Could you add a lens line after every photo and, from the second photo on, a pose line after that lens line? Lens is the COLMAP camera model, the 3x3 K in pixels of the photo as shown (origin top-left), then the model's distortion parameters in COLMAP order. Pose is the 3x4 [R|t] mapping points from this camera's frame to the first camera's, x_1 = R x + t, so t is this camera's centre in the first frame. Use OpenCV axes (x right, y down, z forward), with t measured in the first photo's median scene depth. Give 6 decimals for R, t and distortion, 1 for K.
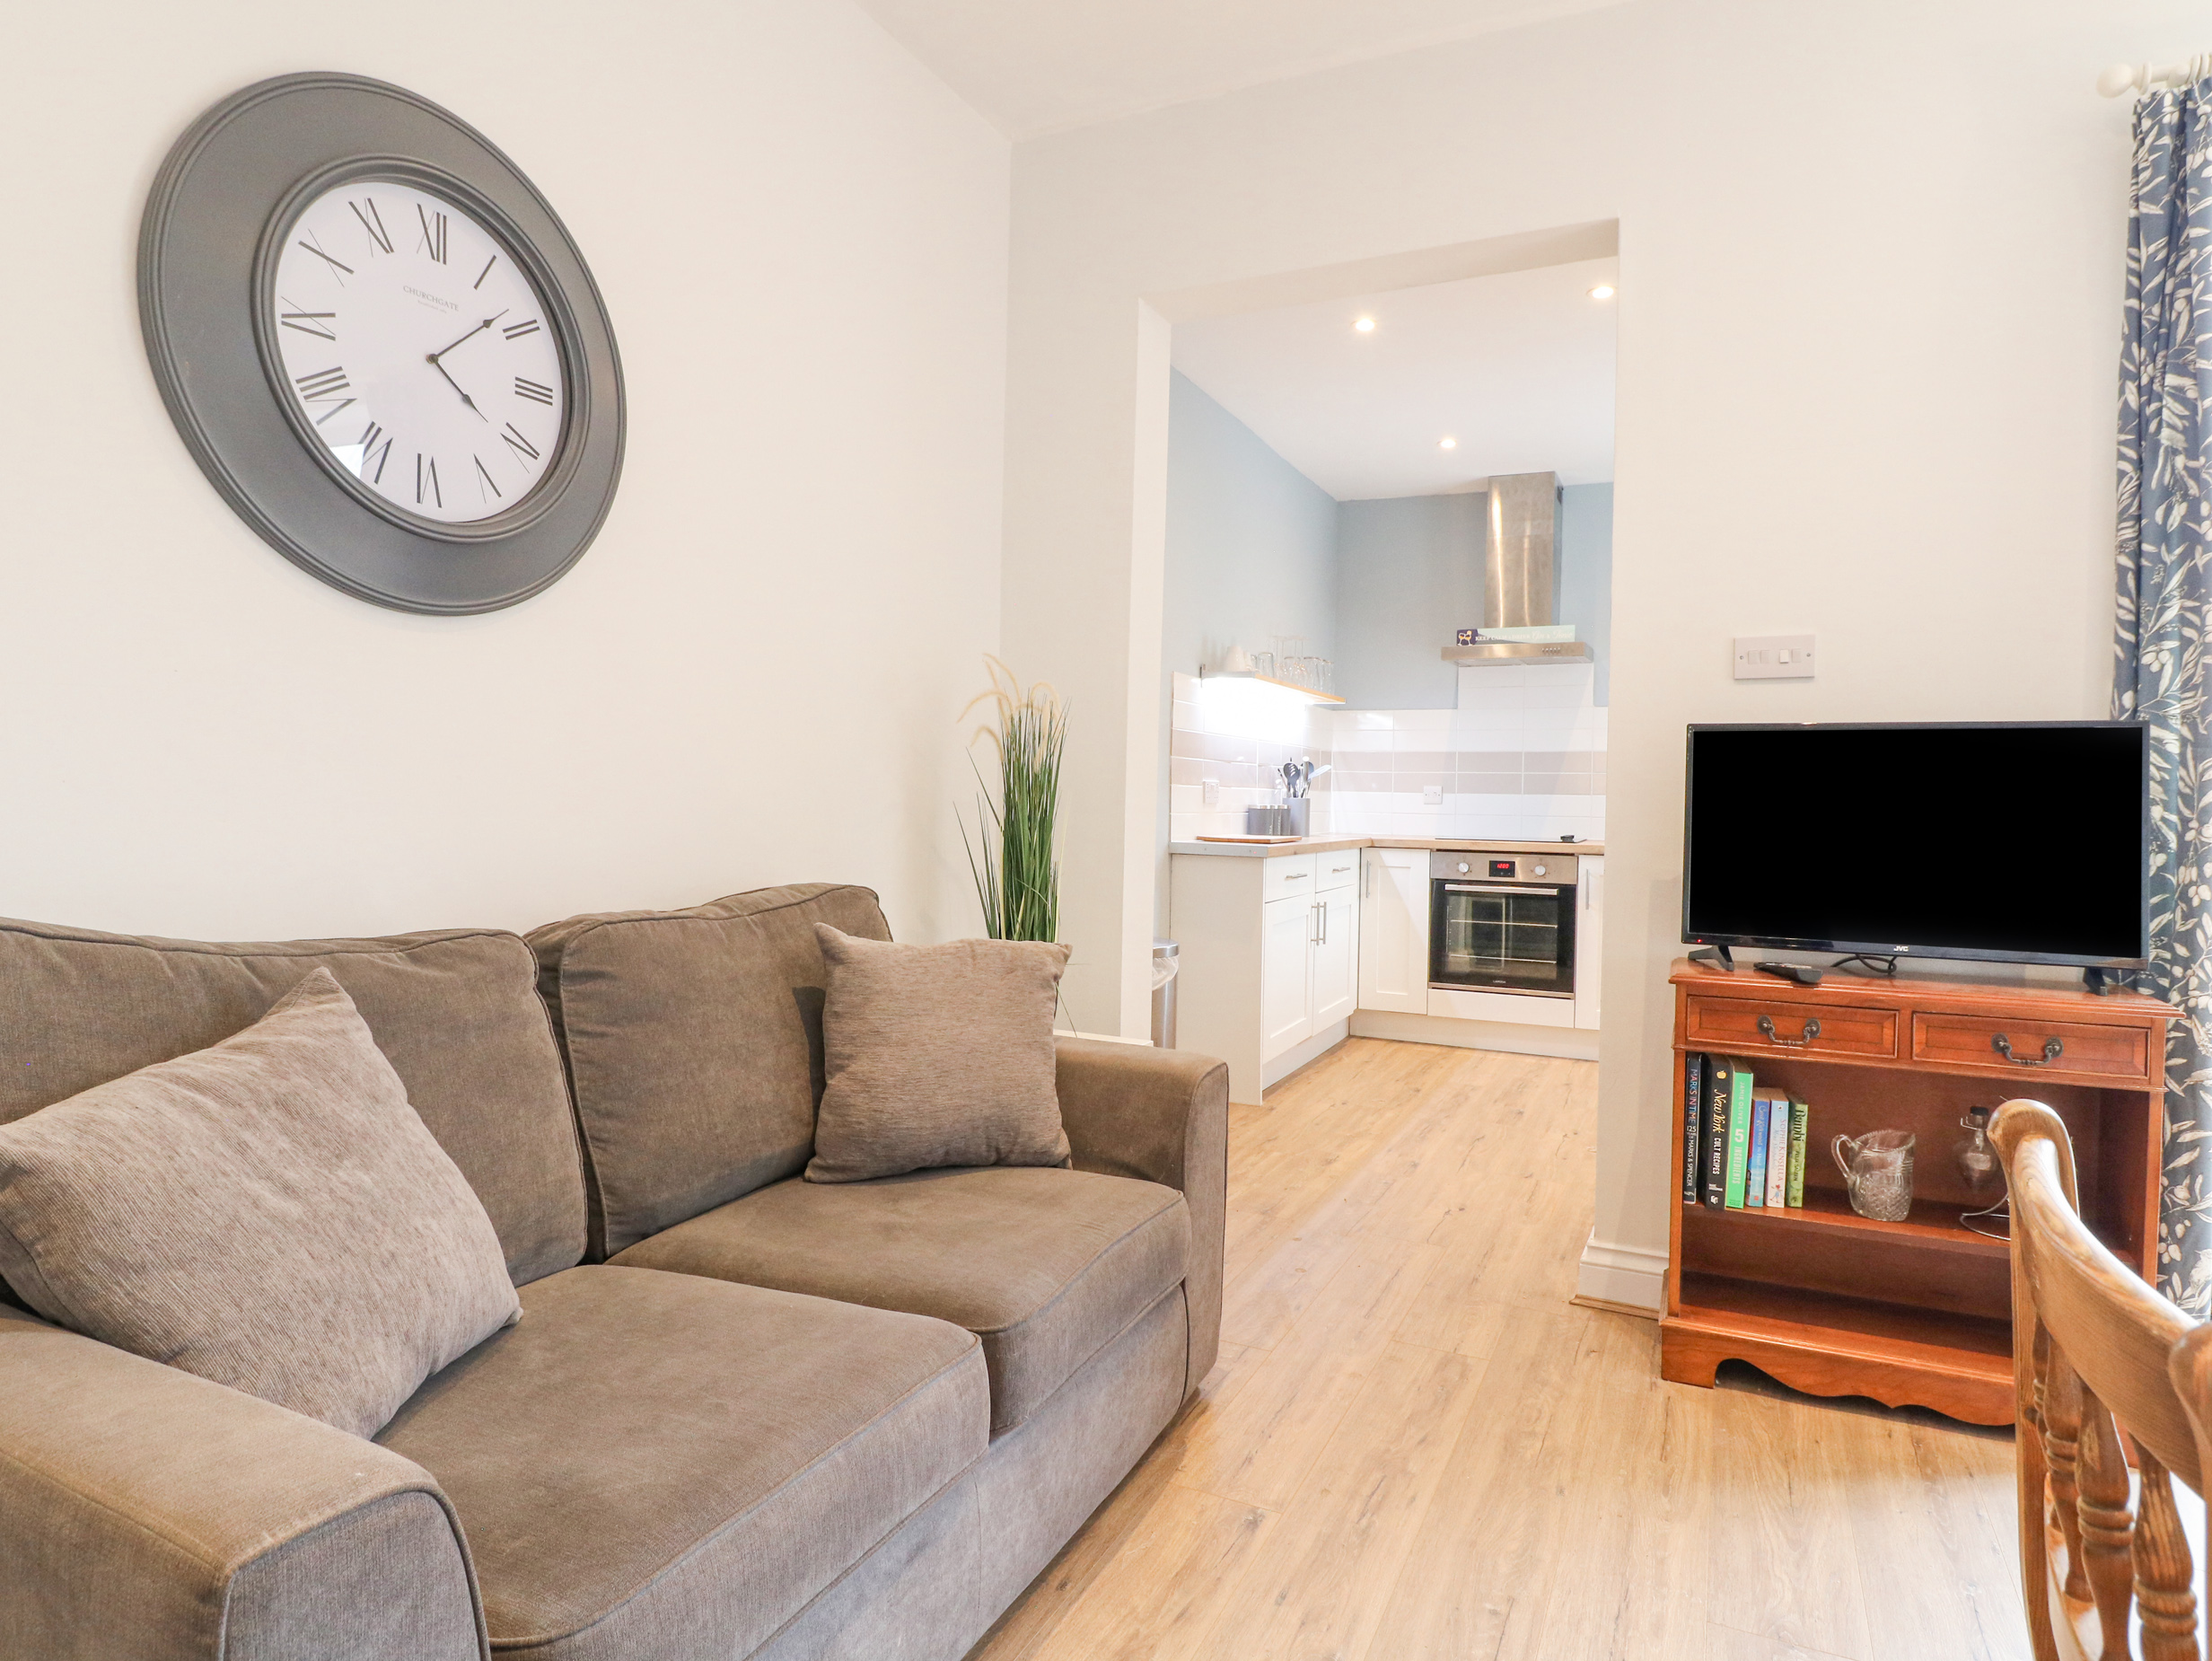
lens RADIAL K [[1268.8, 0, 1103.5], [0, 1268.8, 820.5], [0, 0, 1]] dist [-0.006388, -0.003026]
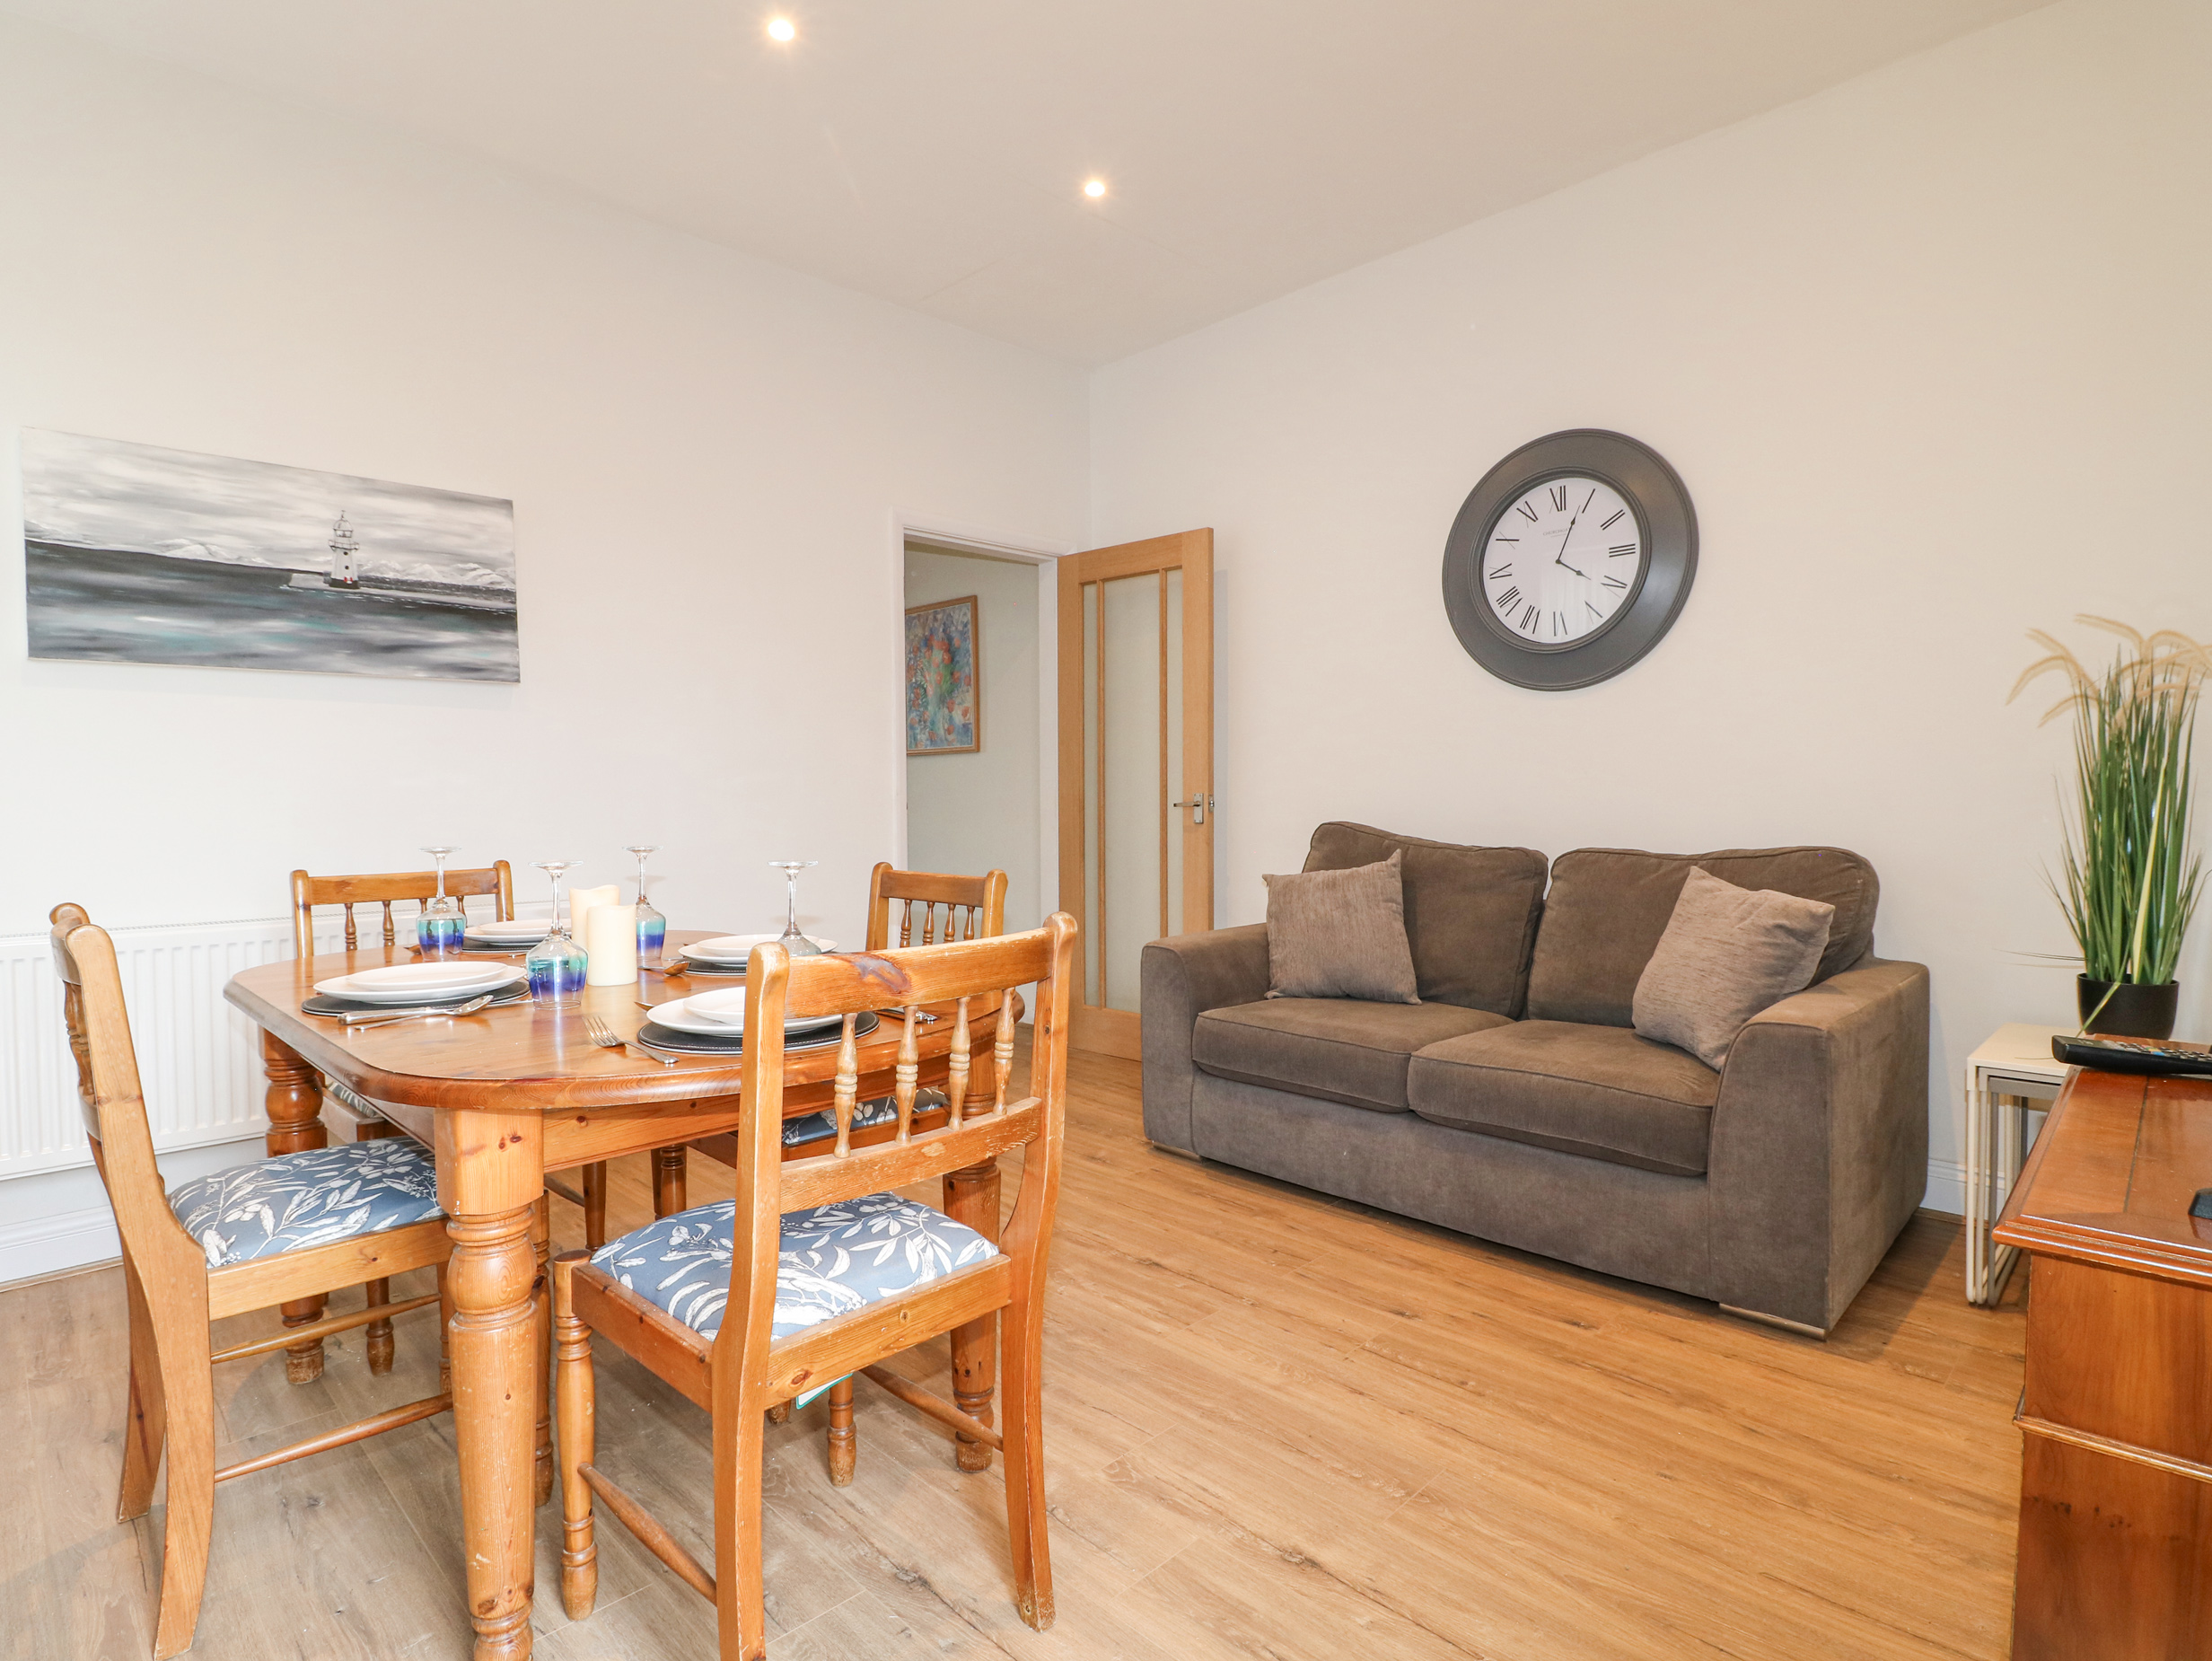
lens RADIAL K [[1149.0, 0, 1112.5], [0, 1149.0, 828.8], [0, 0, 1]] dist [0.003707, -0.014067]
pose [[-0.322317, 0.015079, -0.946512, 1.394581], [-0.016857, 0.999623, 0.021666, 0.025946], [0.946482, 0.022939, -0.321941, 0.920709]]
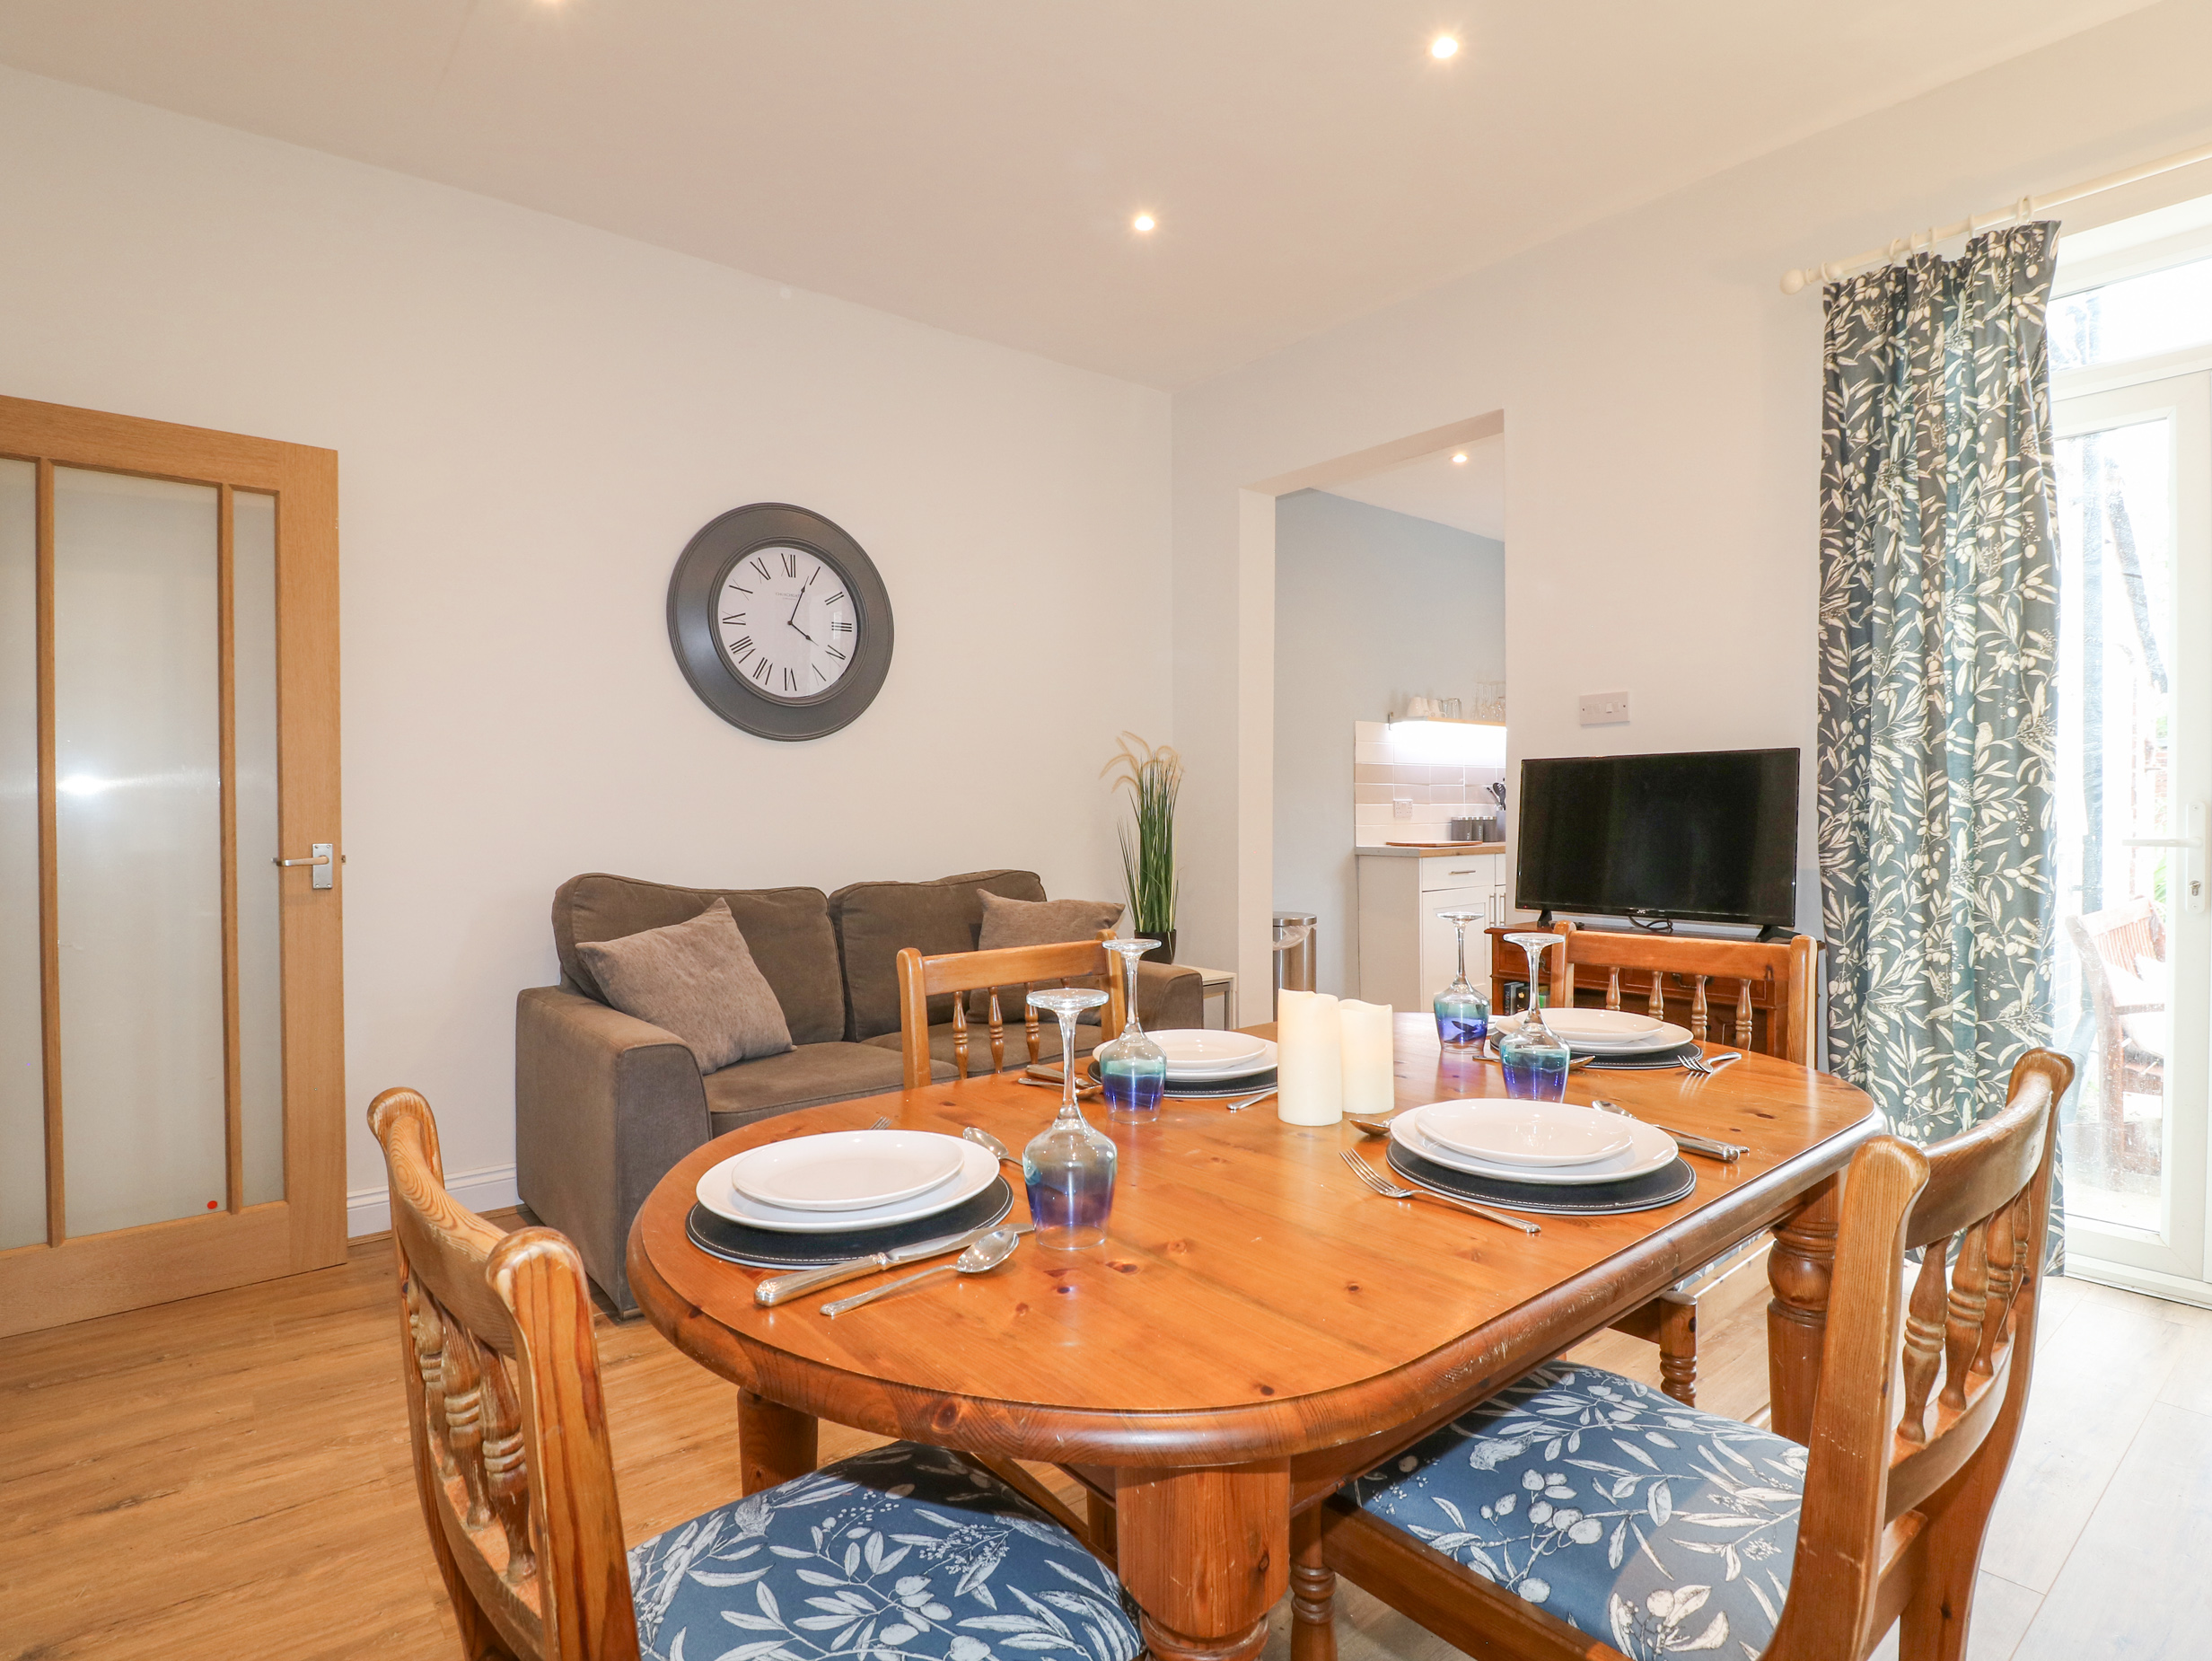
lens RADIAL K [[1149.0, 0, 1112.5], [0, 1149.0, 828.8], [0, 0, 1]] dist [0.003707, -0.014067]
pose [[0.913412, -0.016427, -0.406704, 0.755607], [0.014818, 0.999865, -0.007105, 0.007548], [0.406766, 0.000464, 0.913532, -0.560207]]
